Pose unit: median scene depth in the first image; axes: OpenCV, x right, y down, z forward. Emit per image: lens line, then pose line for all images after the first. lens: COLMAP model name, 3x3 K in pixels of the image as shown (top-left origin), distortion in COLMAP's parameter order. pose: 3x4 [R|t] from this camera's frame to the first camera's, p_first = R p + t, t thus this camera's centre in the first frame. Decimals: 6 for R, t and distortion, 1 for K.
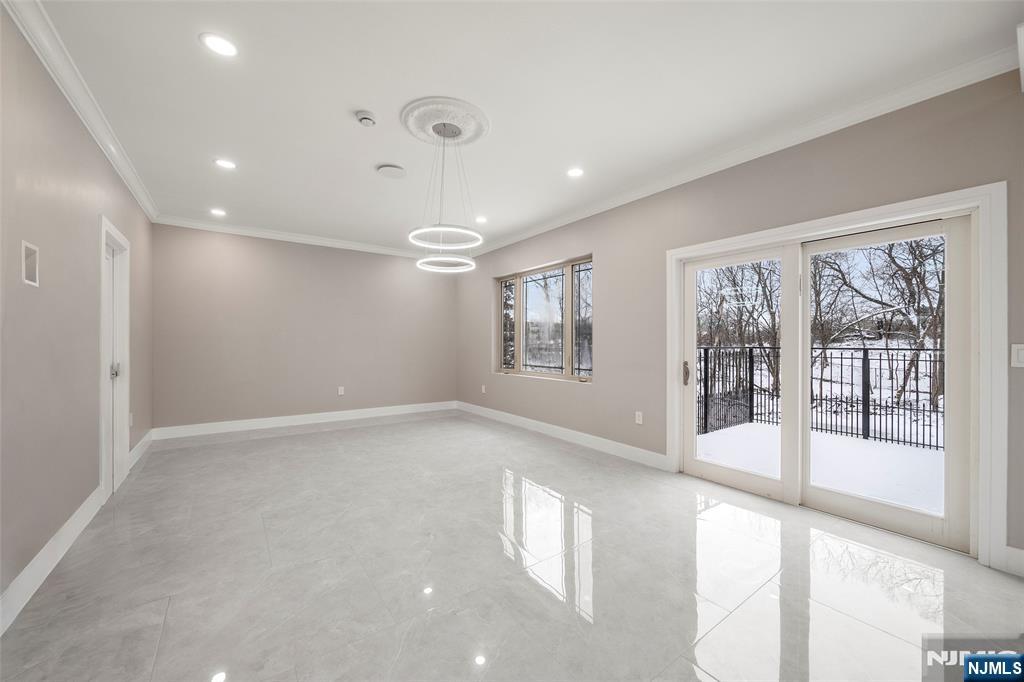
lens RADIAL K [[385.0, 0, 513.2], [0, 385.0, 344.1], [0, 0, 1]] dist [0.000416, 0.000013]
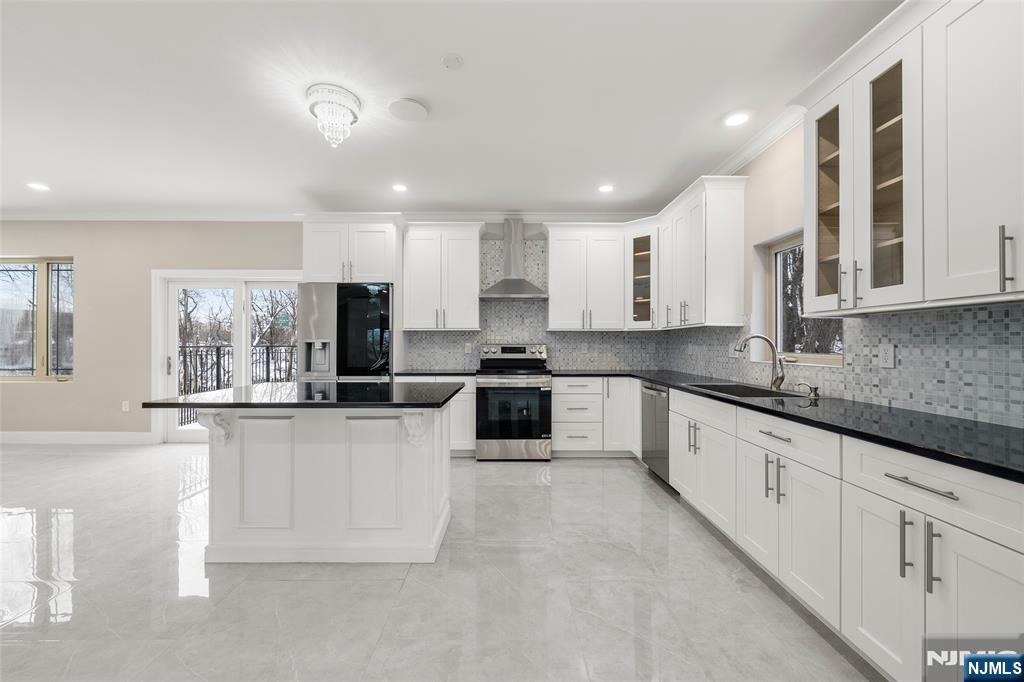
lens RADIAL K [[397.8, 0, 508.2], [0, 397.8, 339.7], [0, 0, 1]] dist [0.000072, 0.000010]
pose [[0.585905, 0.006541, 0.810353, 0.022383], [0.003650, 0.999936, -0.010710, 0.005088], [-0.810371, 0.009233, 0.585844, -0.580999]]
